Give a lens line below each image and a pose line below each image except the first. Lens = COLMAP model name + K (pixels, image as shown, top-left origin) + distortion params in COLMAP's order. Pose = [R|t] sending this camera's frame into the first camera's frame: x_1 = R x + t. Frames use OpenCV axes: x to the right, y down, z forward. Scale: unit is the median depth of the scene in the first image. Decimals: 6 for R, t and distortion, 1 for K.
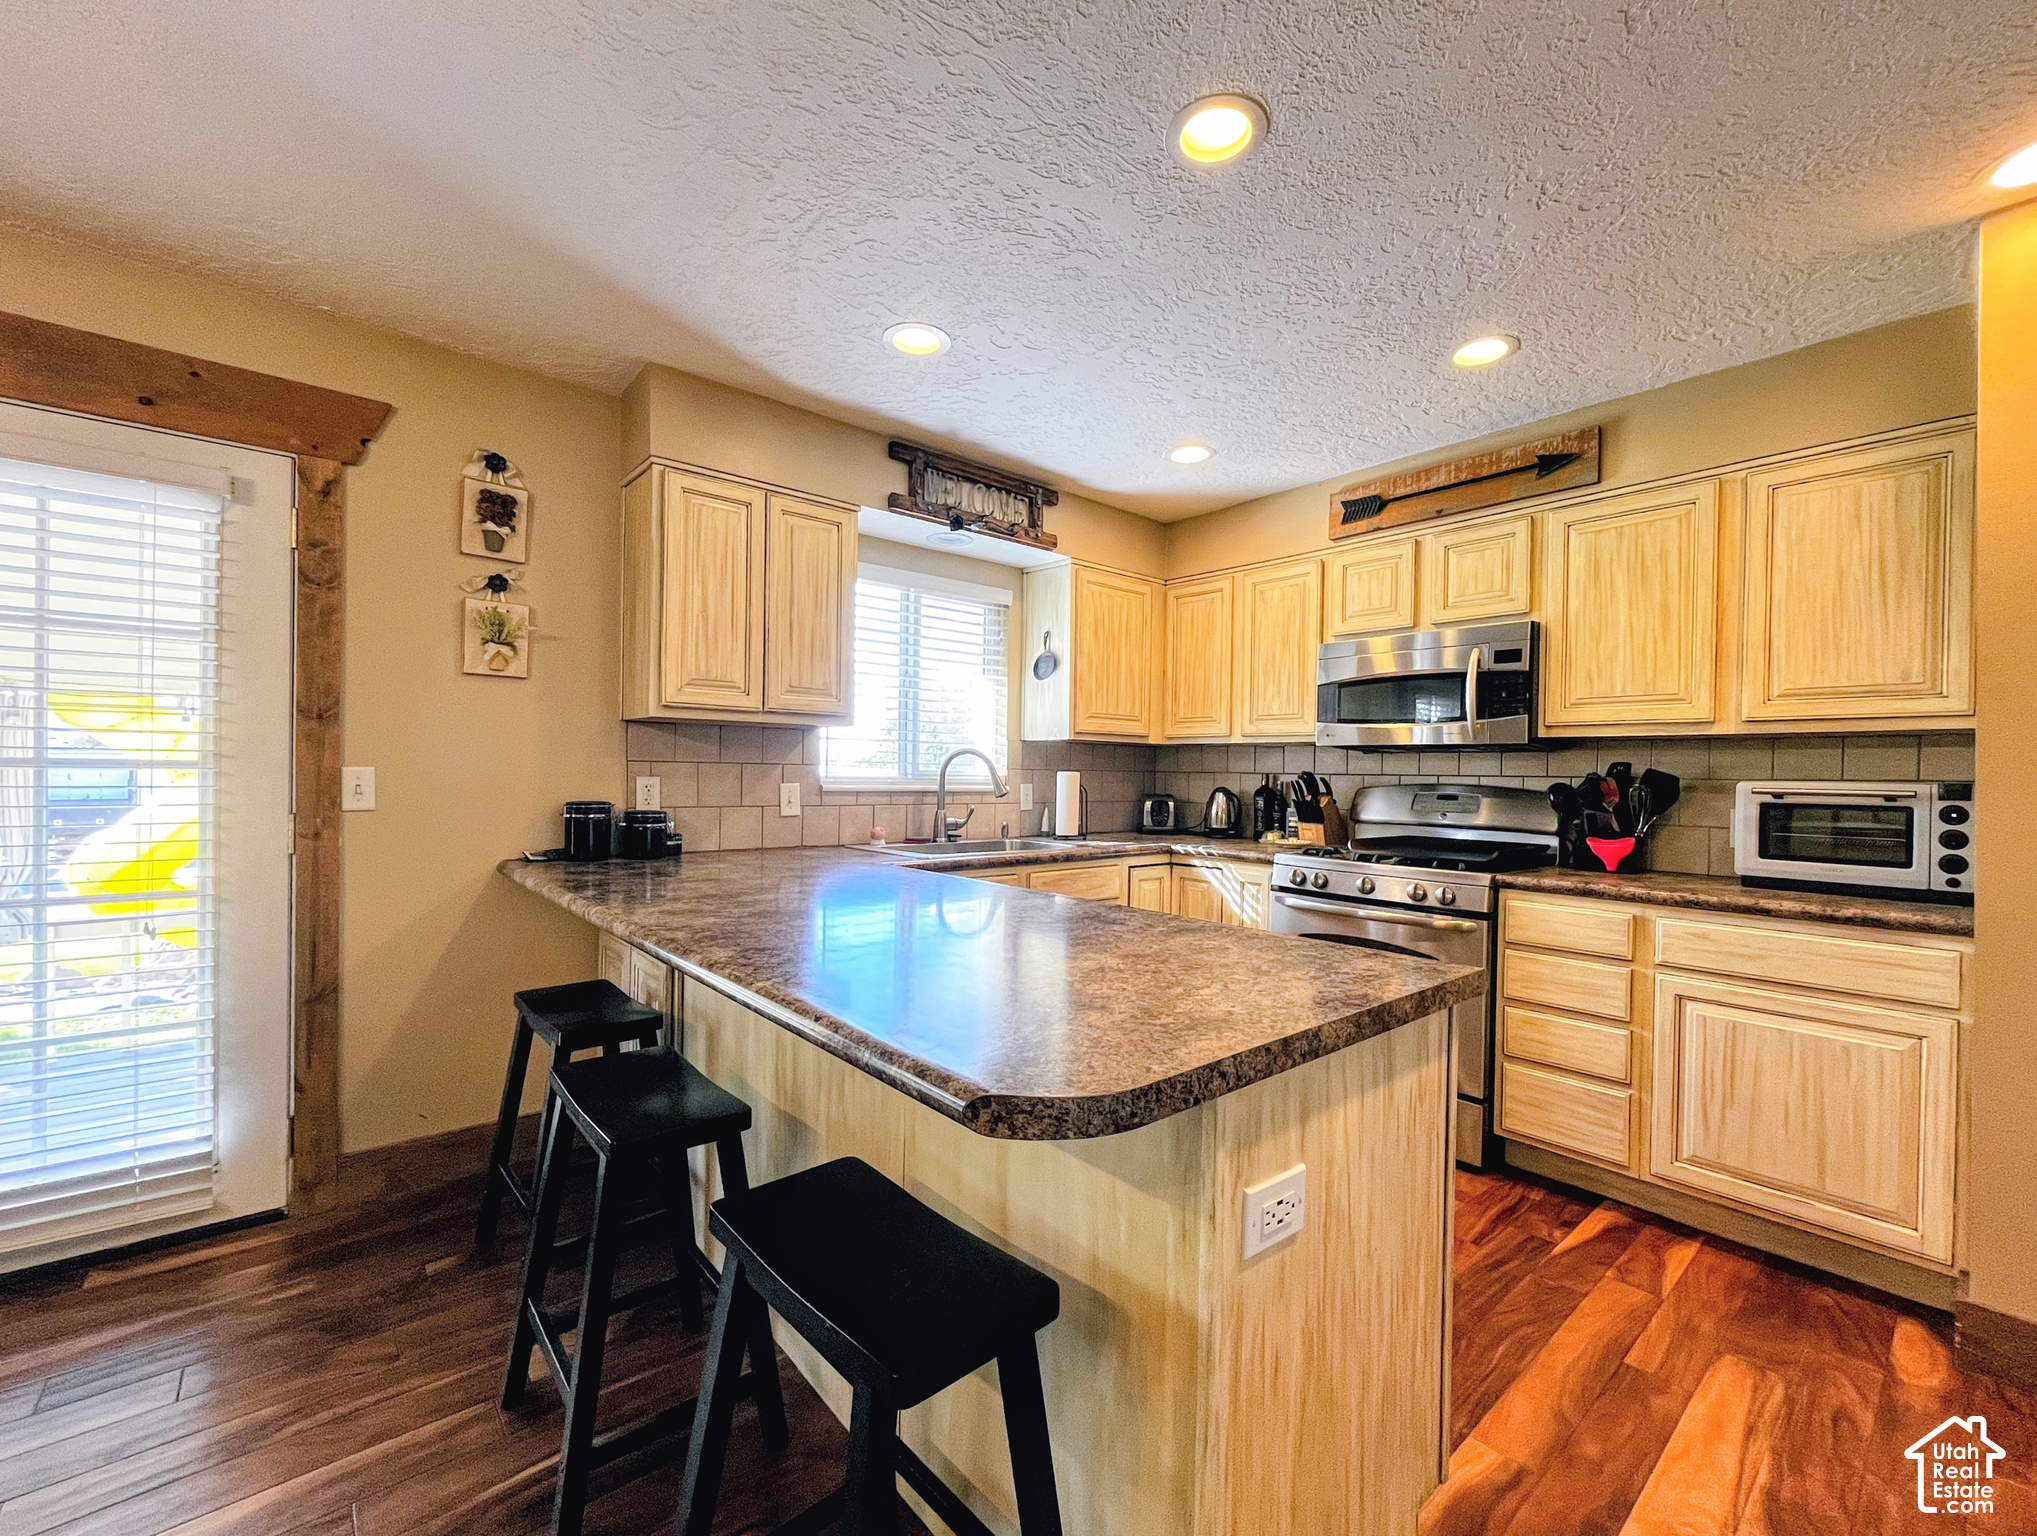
lens RADIAL K [[844.7, 0, 1018.7], [0, 844.7, 777.0], [0, 0, 1]] dist [-0.000557, -0.000071]
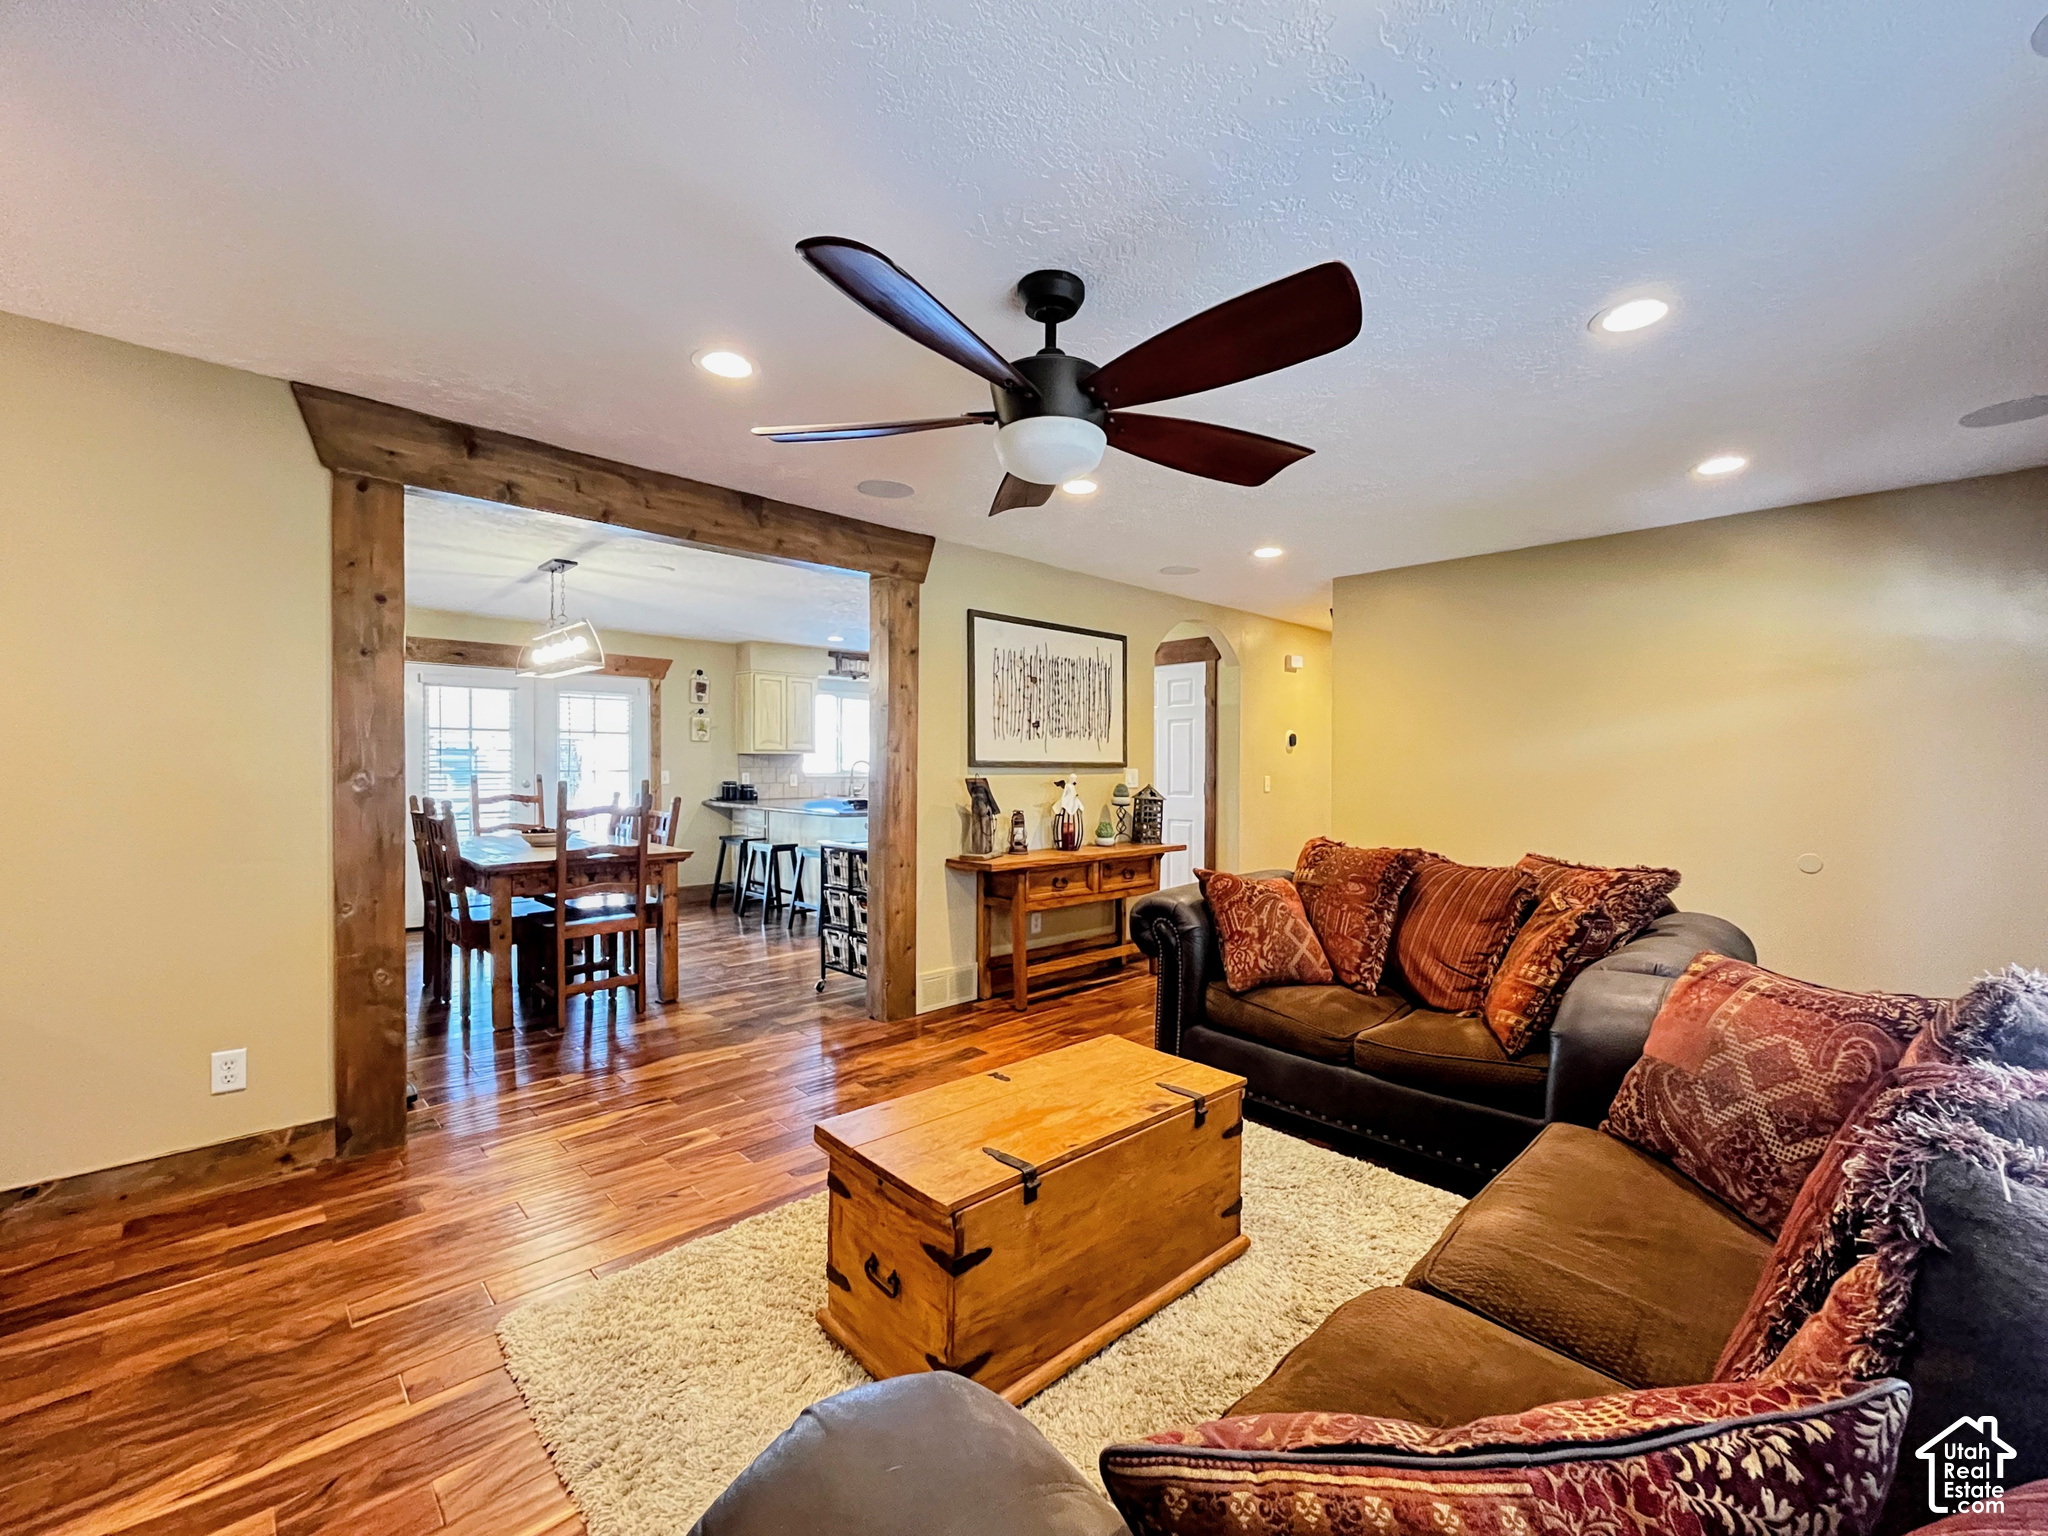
lens RADIAL K [[870.9, 0, 1027.4], [0, 870.9, 761.1], [0, 0, 1]] dist [-0.001556, 0.000004]
pose [[0.998815, -0.004890, 0.048424, 0.391958], [0.004869, 0.999988, 0.000555, -0.037905], [-0.048426, -0.000318, 0.998827, -2.066102]]
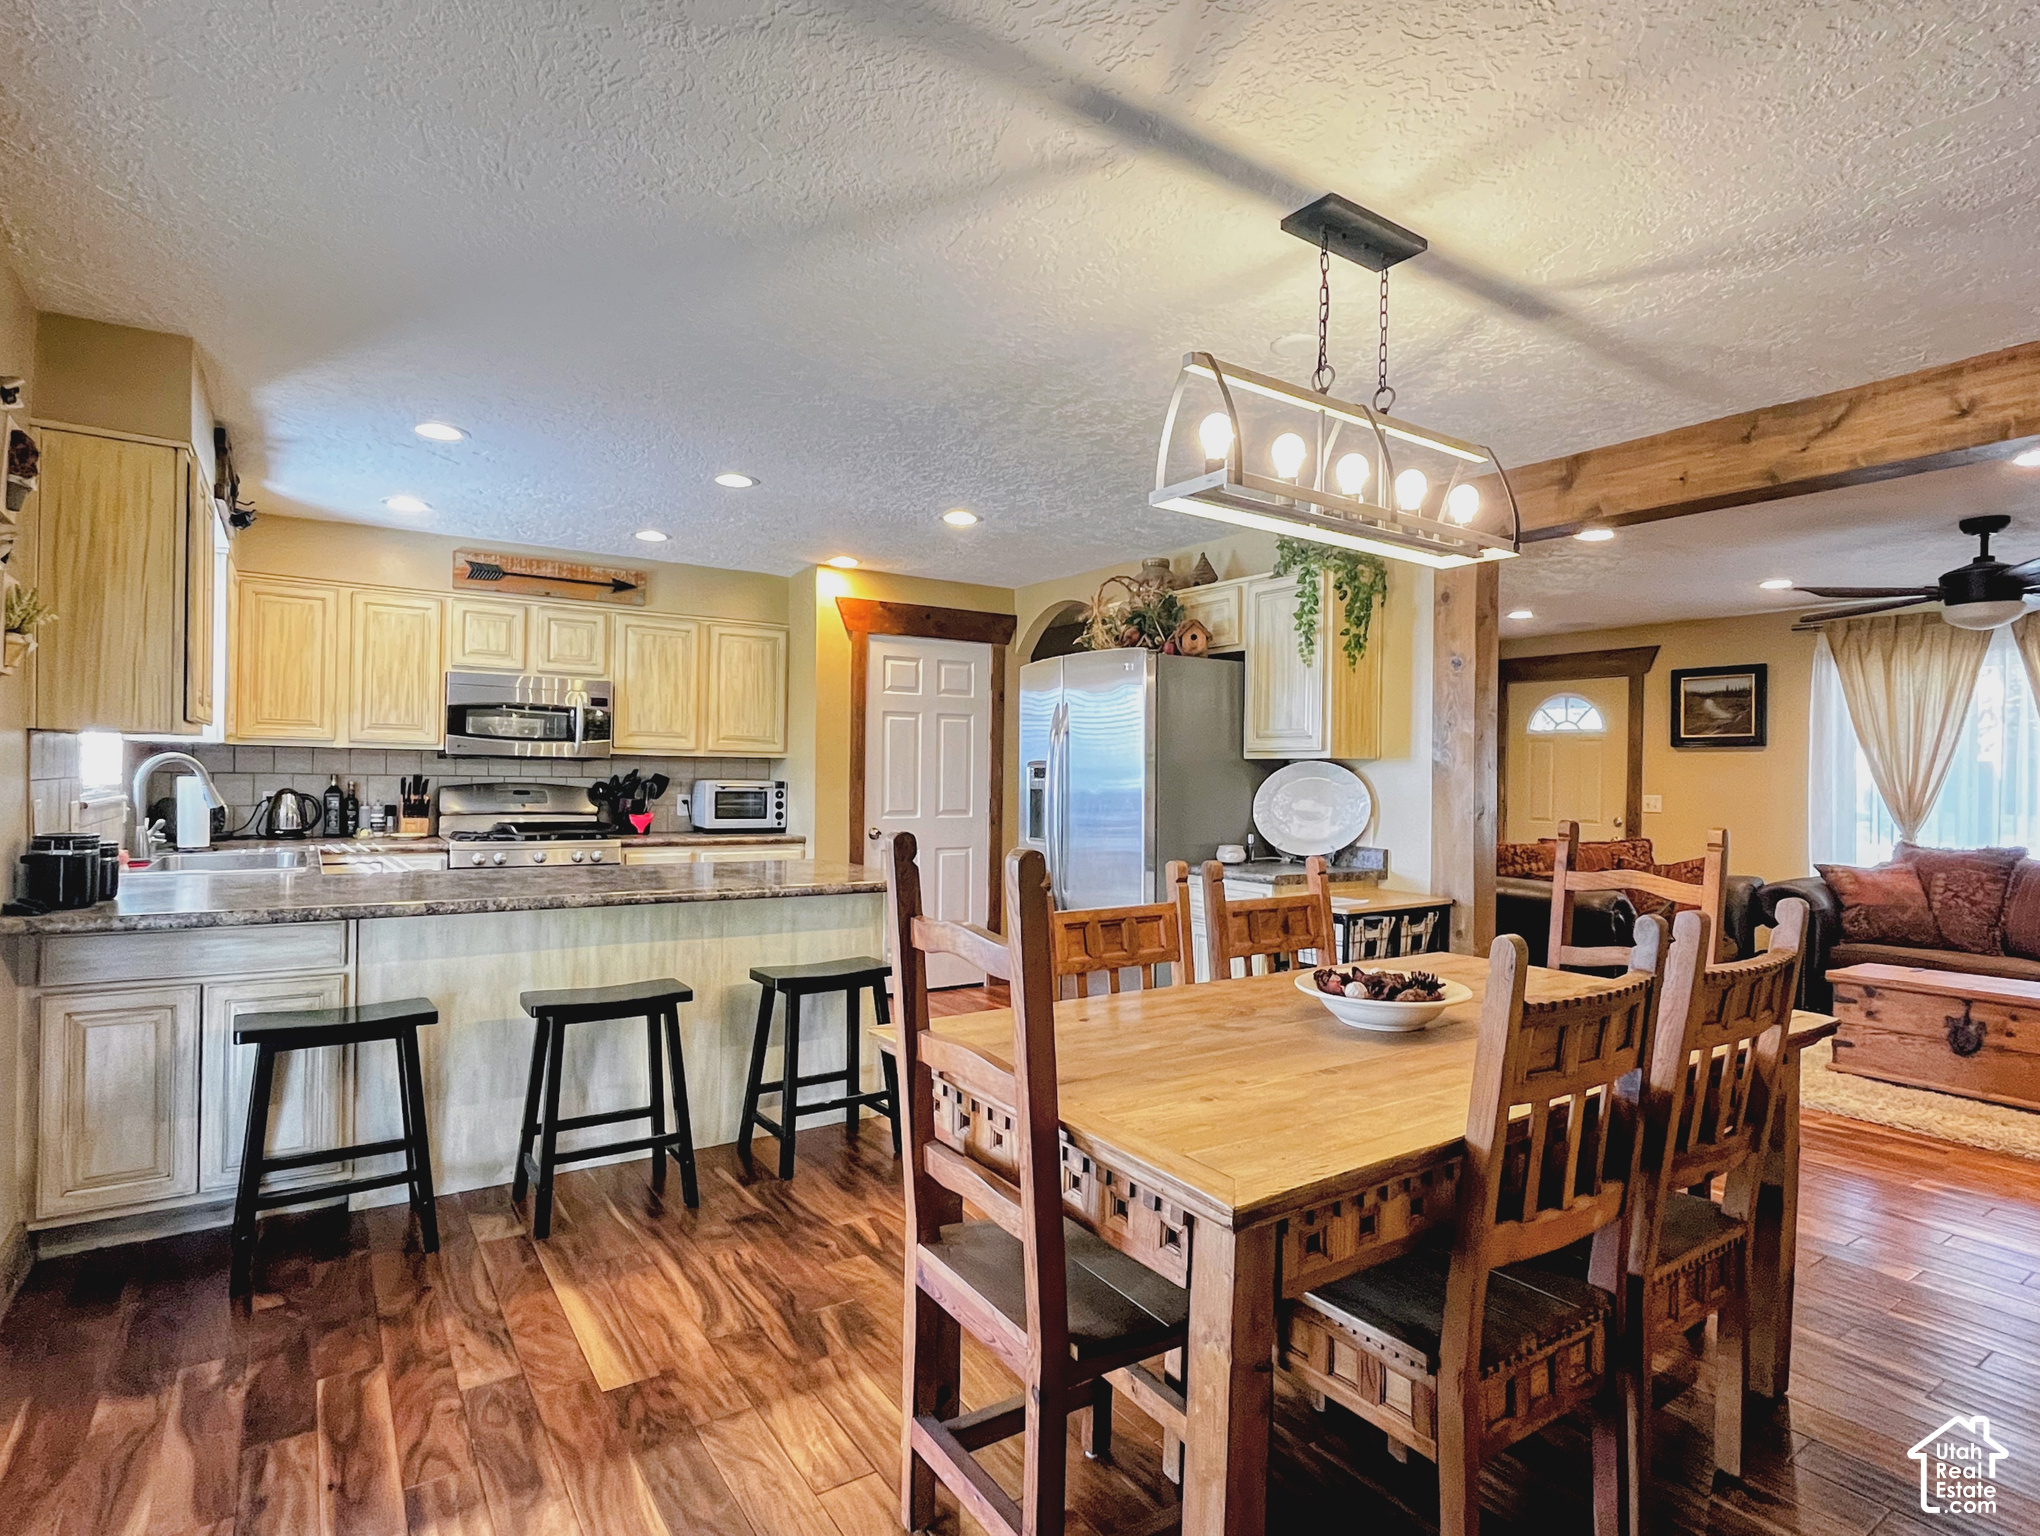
lens RADIAL K [[1043.8, 0, 1020.3], [0, 1043.8, 768.3], [0, 0, 1]] dist [0.000763, 0.000046]
pose [[0.123826, -0.008943, 0.992264, -1.278907], [-0.011080, 0.999885, 0.010394, -0.050008], [-0.992242, -0.012281, 0.123713, -0.019150]]
